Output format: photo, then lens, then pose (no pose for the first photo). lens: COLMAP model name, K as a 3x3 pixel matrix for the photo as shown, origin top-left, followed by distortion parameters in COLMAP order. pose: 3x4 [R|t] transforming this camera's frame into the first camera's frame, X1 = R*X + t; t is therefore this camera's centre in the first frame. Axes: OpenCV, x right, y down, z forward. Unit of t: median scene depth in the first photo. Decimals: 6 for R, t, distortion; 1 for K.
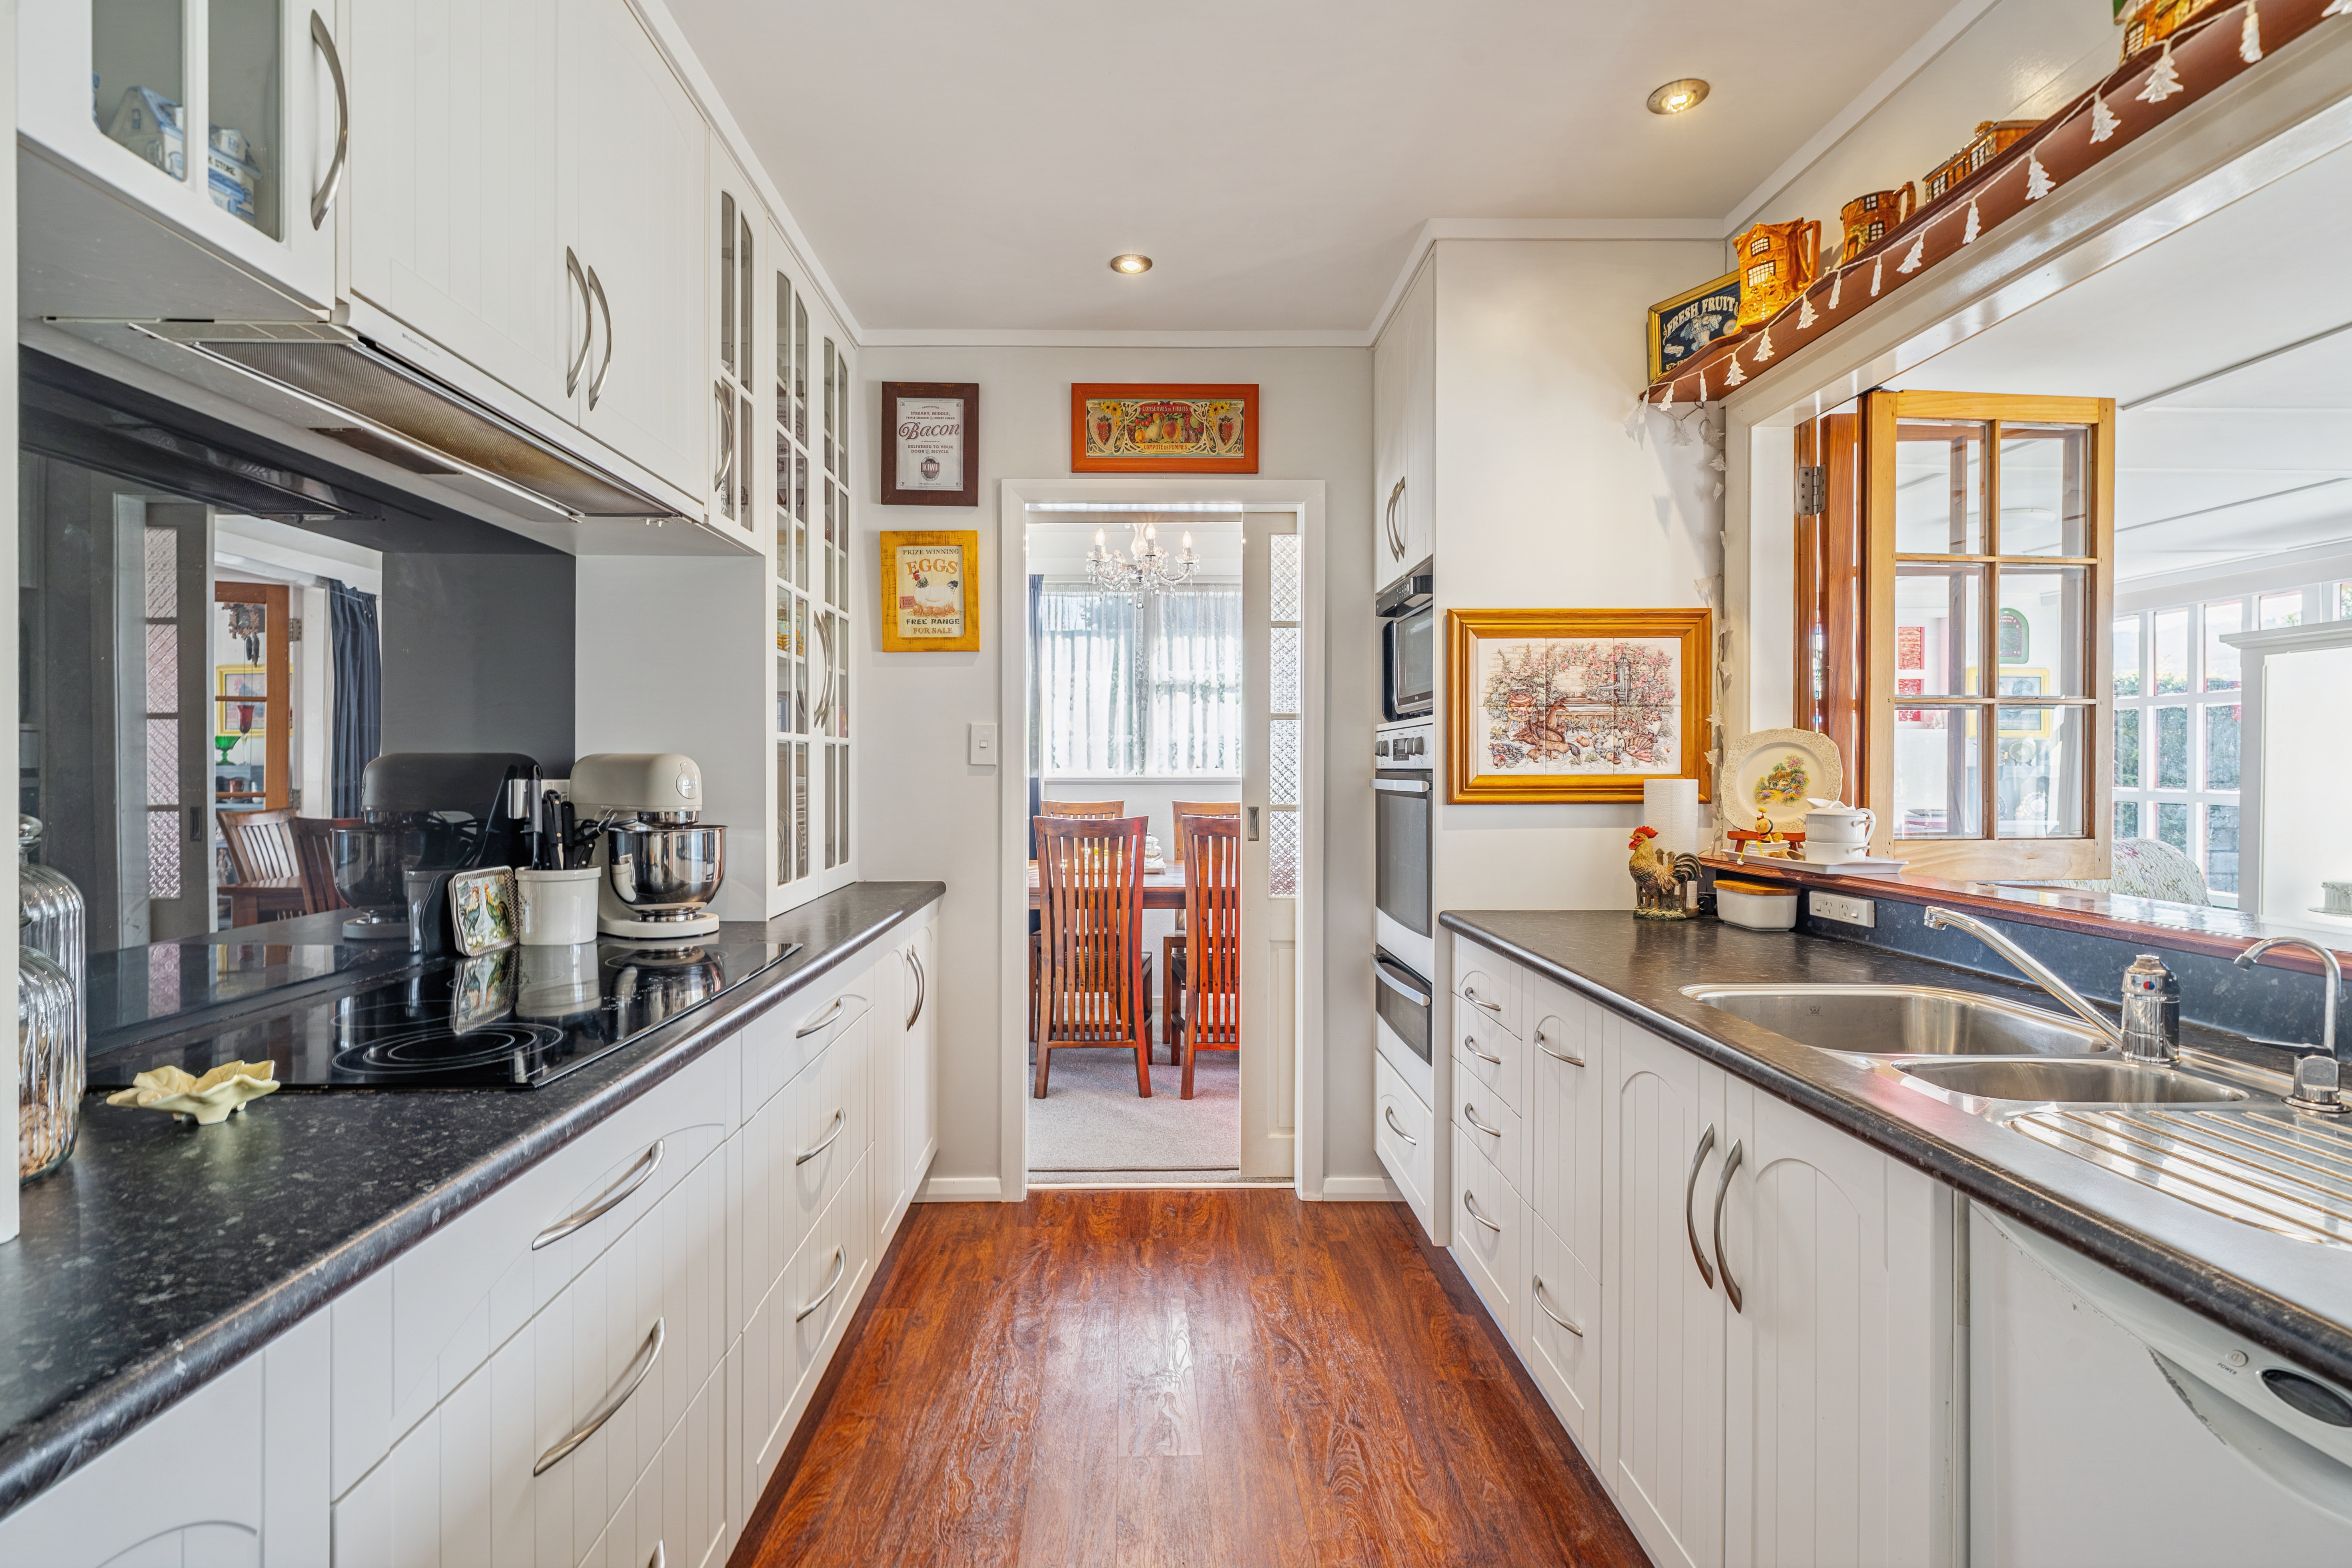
lens RADIAL K [[1133.3, 0, 1172.7], [0, 1133.3, 774.0], [0, 0, 1]] dist [0.000732, 0.000044]
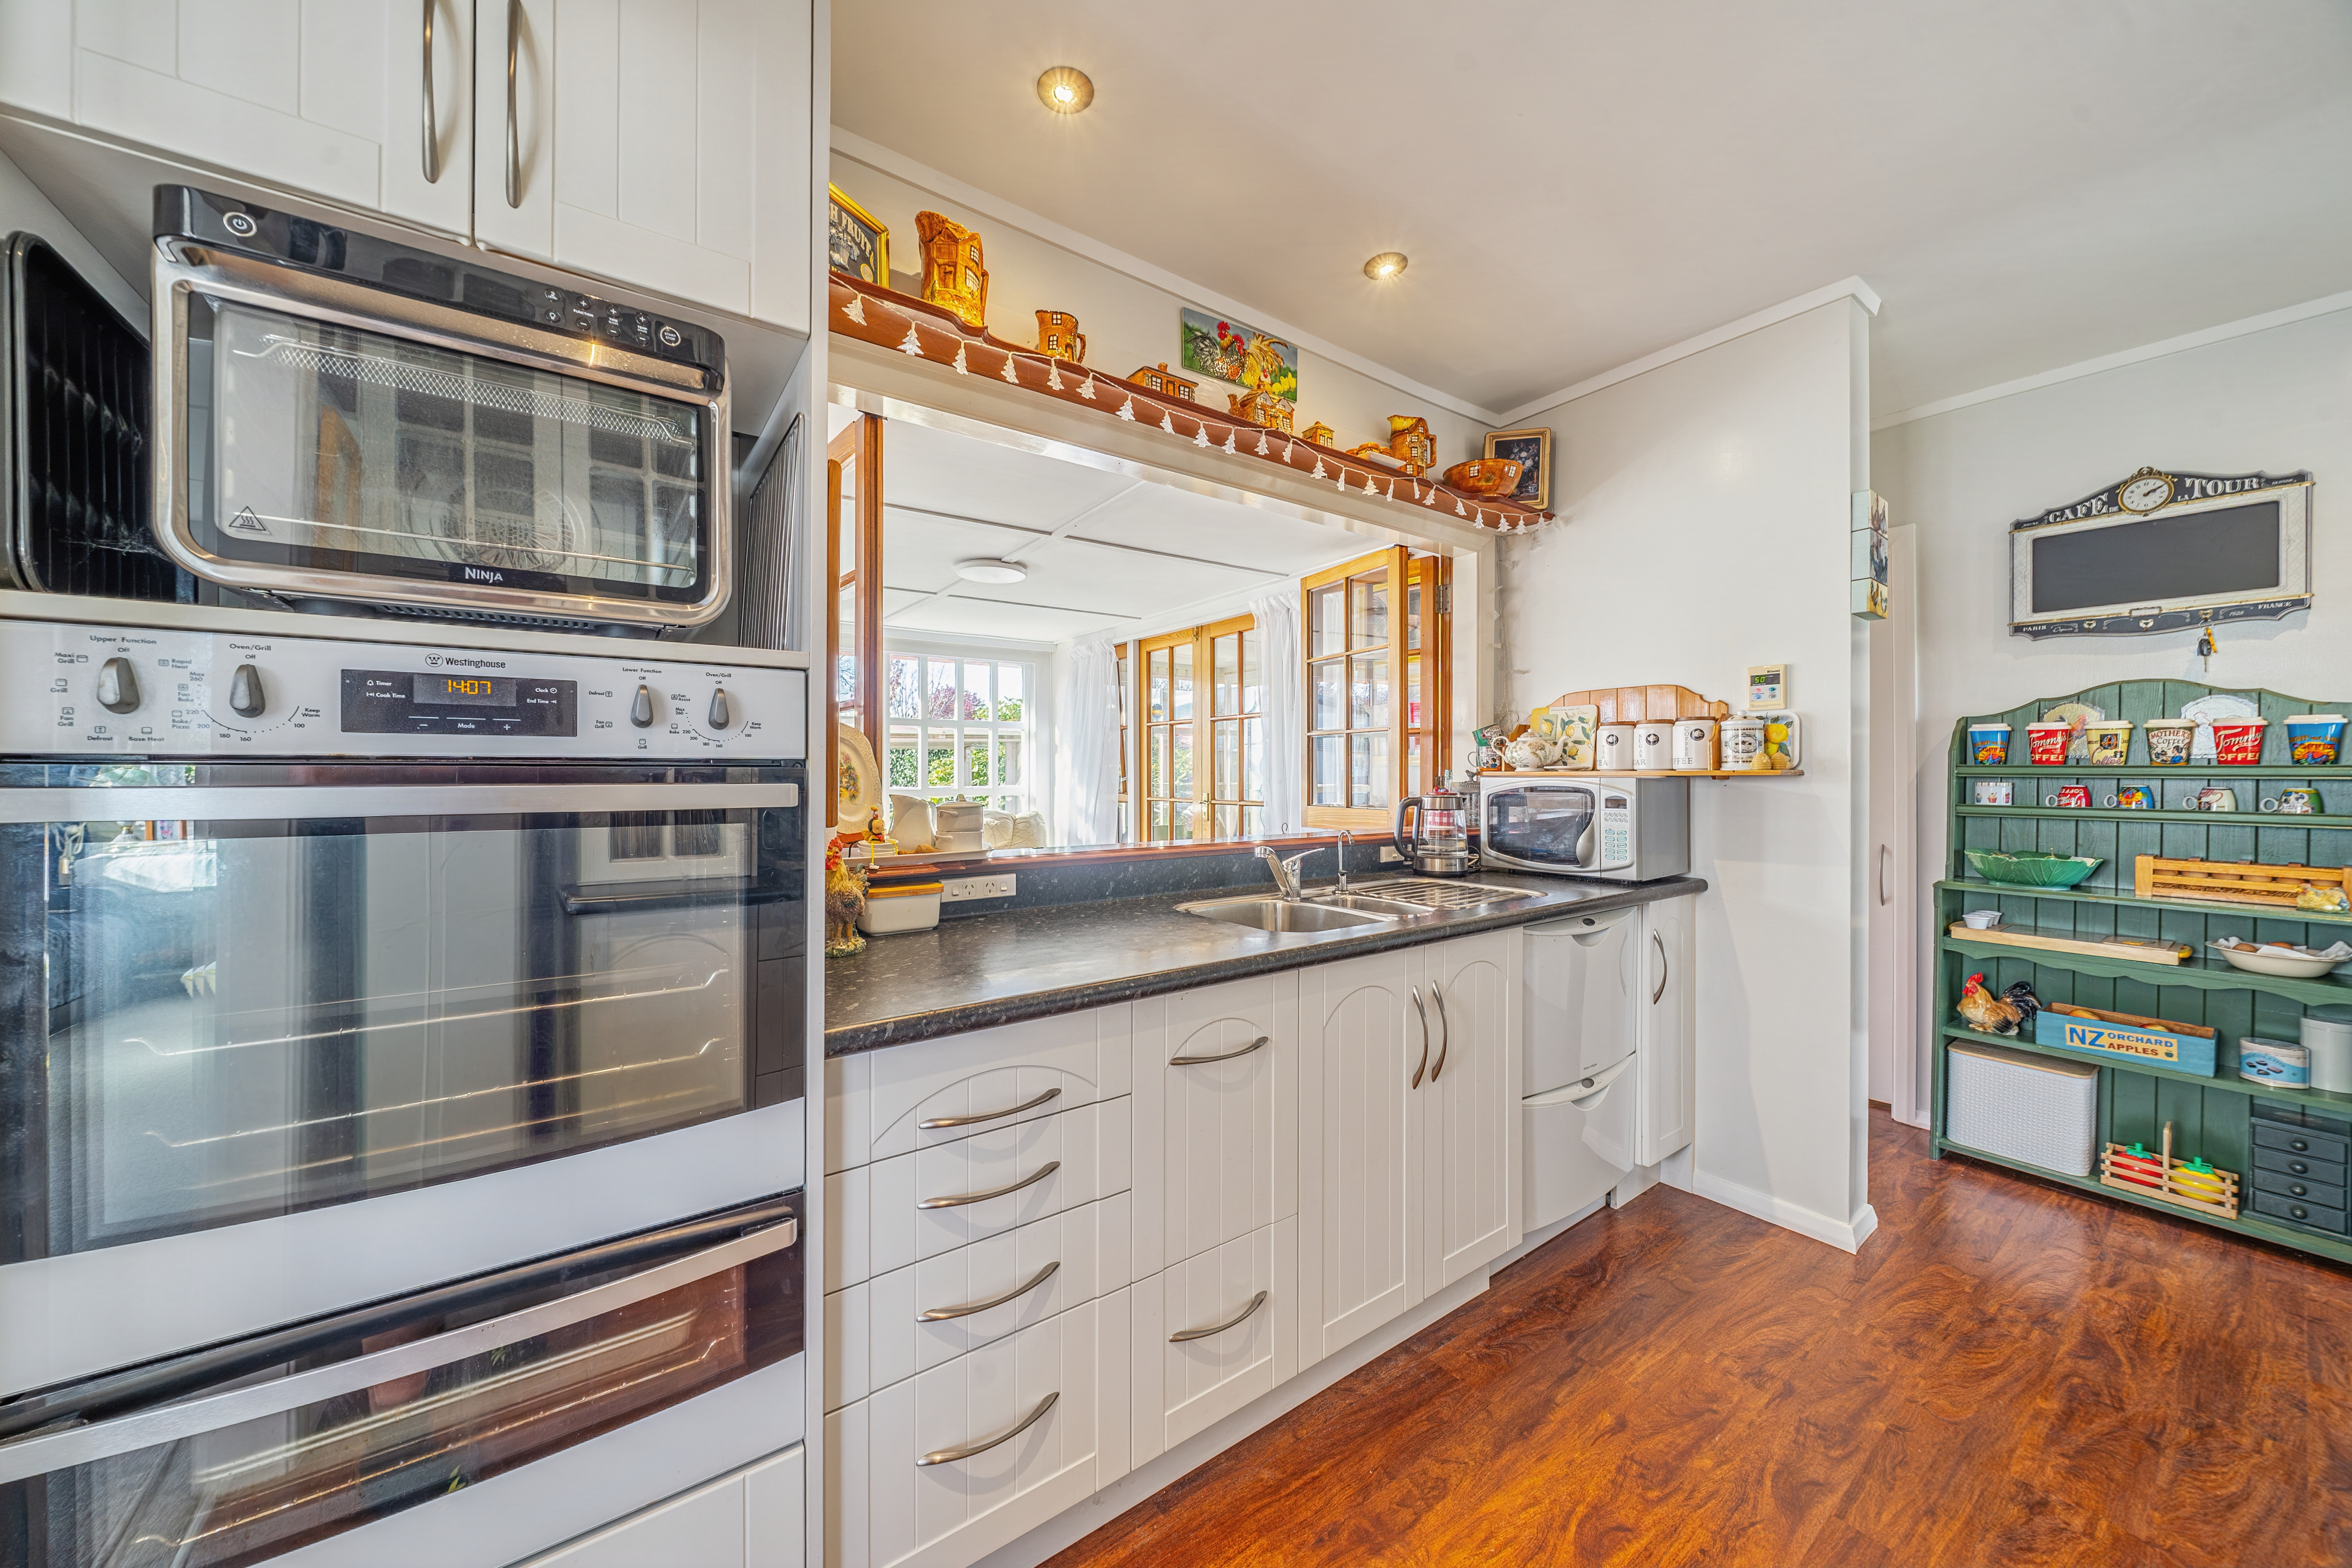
lens RADIAL K [[815.9, 0, 1142.3], [0, 815.9, 775.0], [0, 0, 1]] dist [-0.006918, -0.000017]
pose [[-0.541589, -0.004020, 0.840634, -0.152377], [0.005298, 0.999952, 0.008196, -0.000635], [-0.840627, 0.008893, -0.541542, 1.050055]]
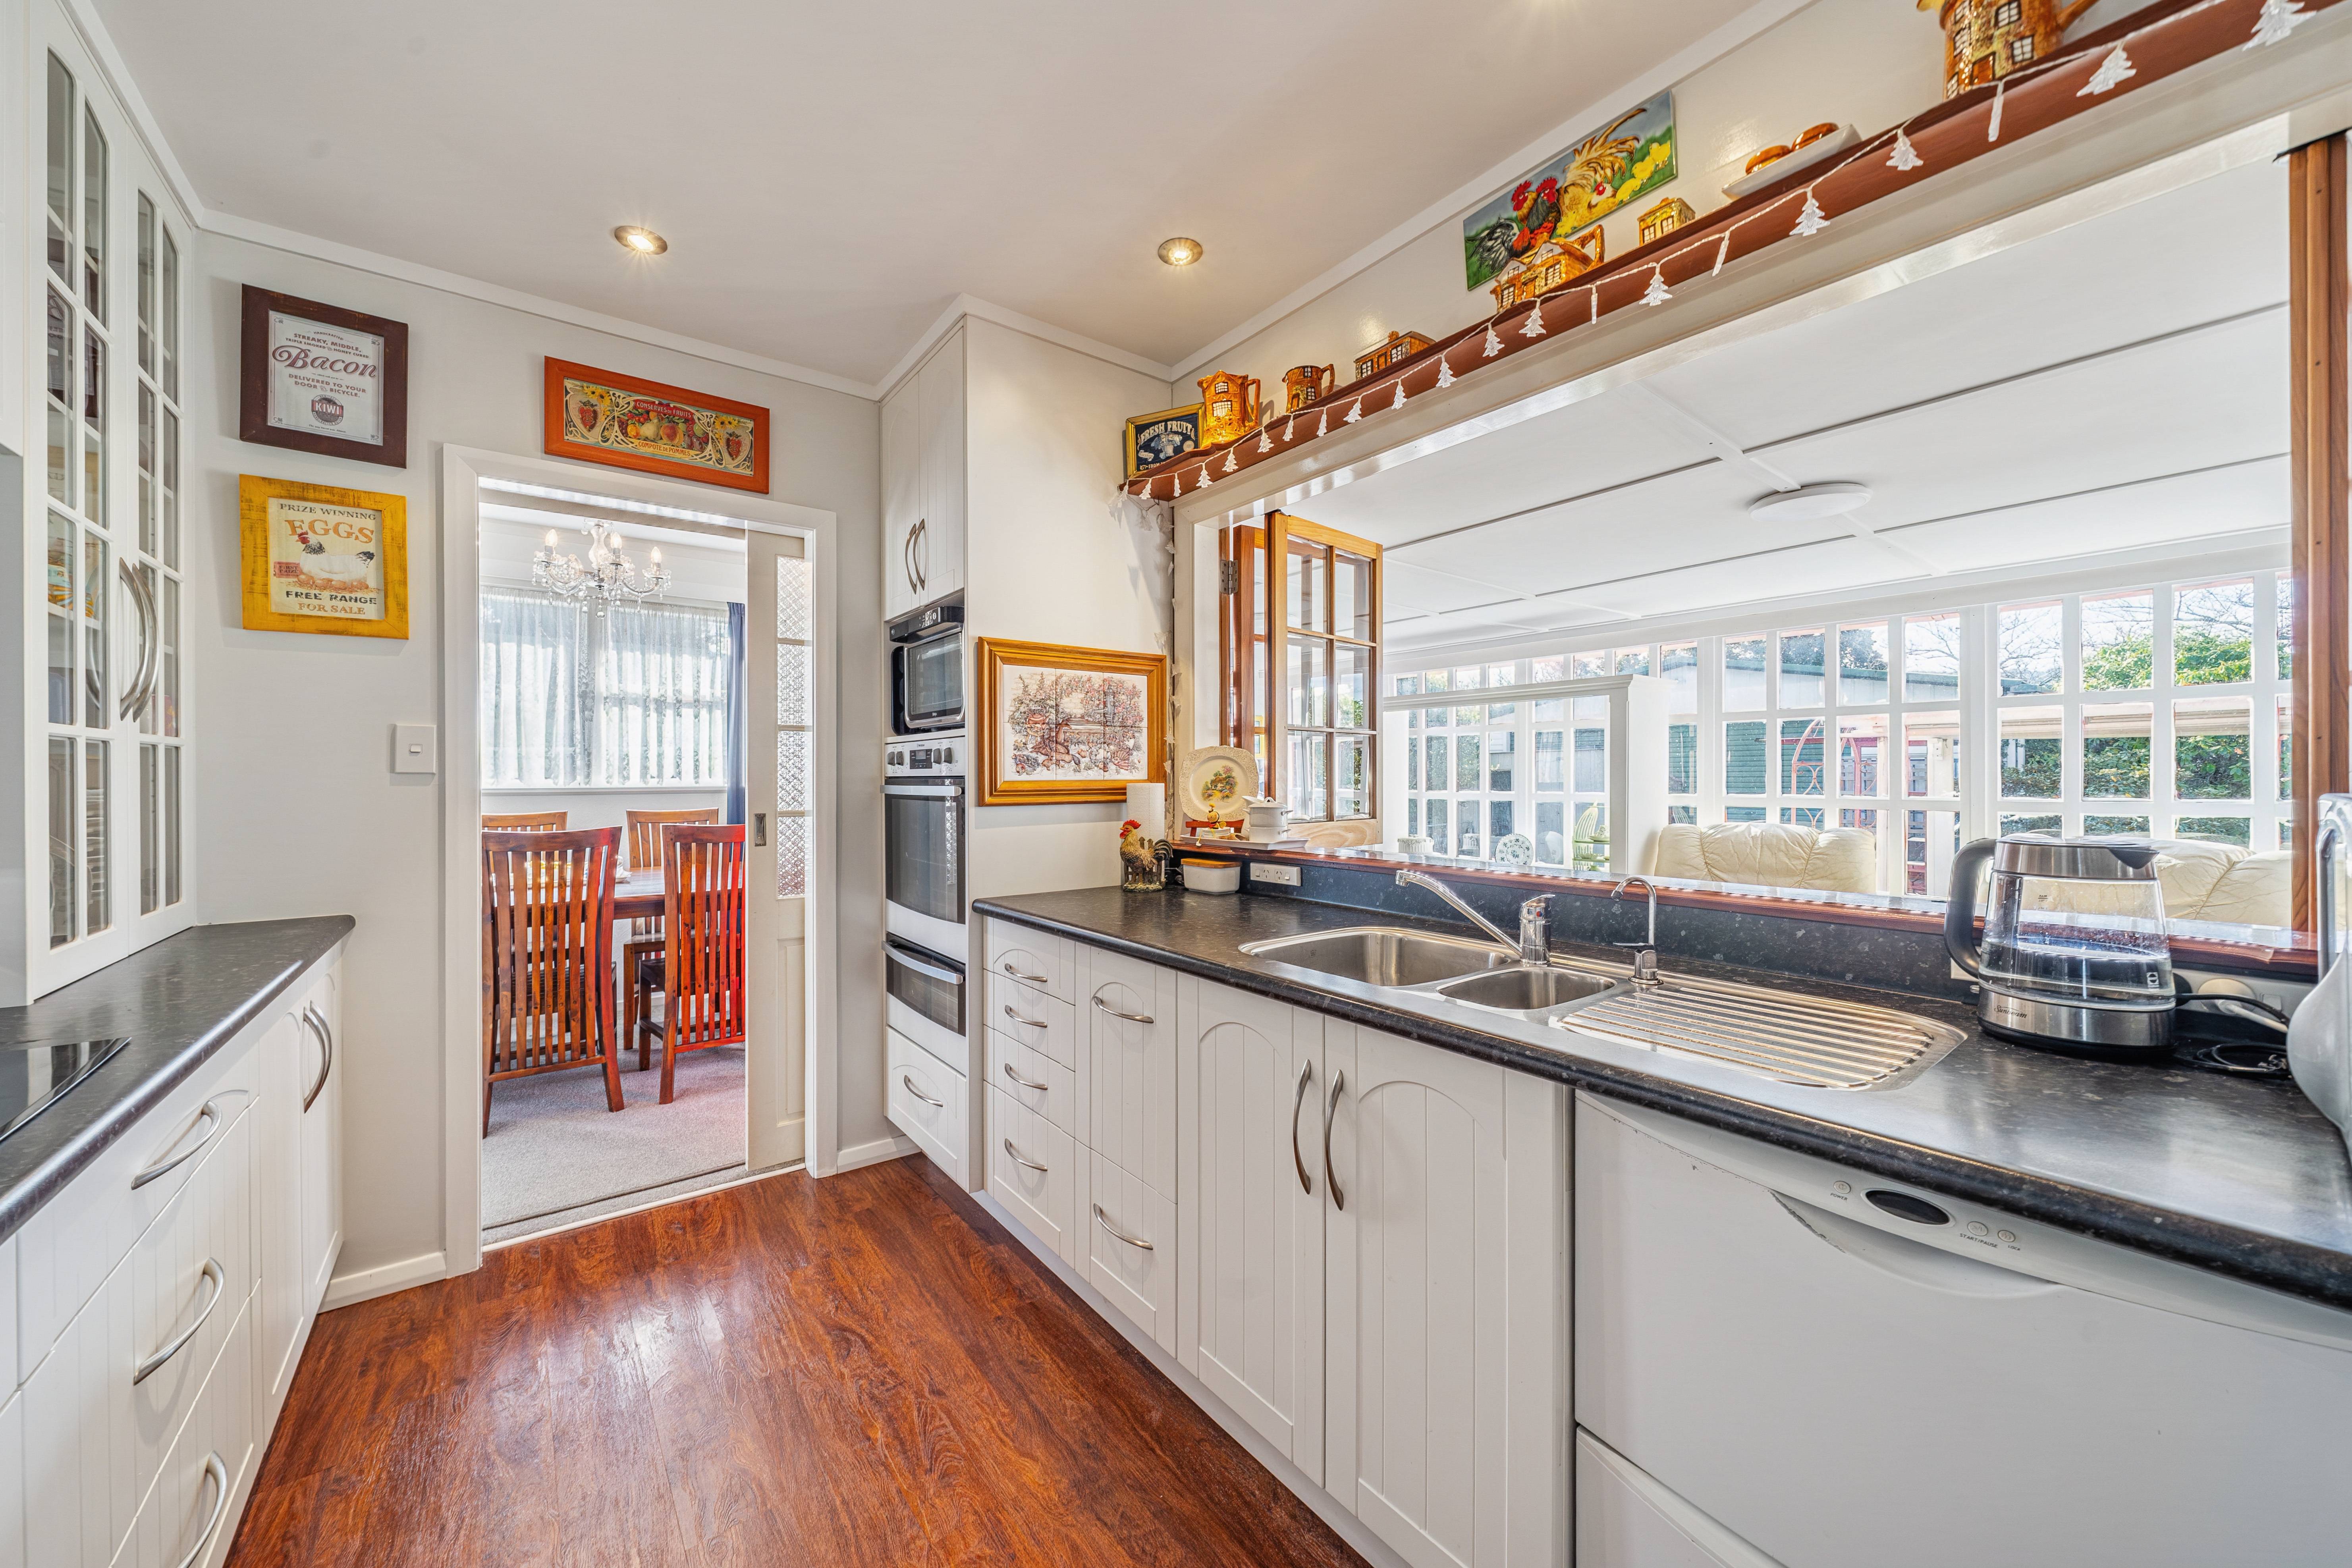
lens RADIAL K [[837.2, 0, 1181.4], [0, 837.2, 779.1], [0, 0, 1]] dist [-0.003235, -0.000741]
pose [[0.804518, -0.003963, 0.593915, -0.093813], [0.007008, 0.999971, -0.002821, 0.002721], [-0.593887, 0.006432, 0.804523, 0.188799]]
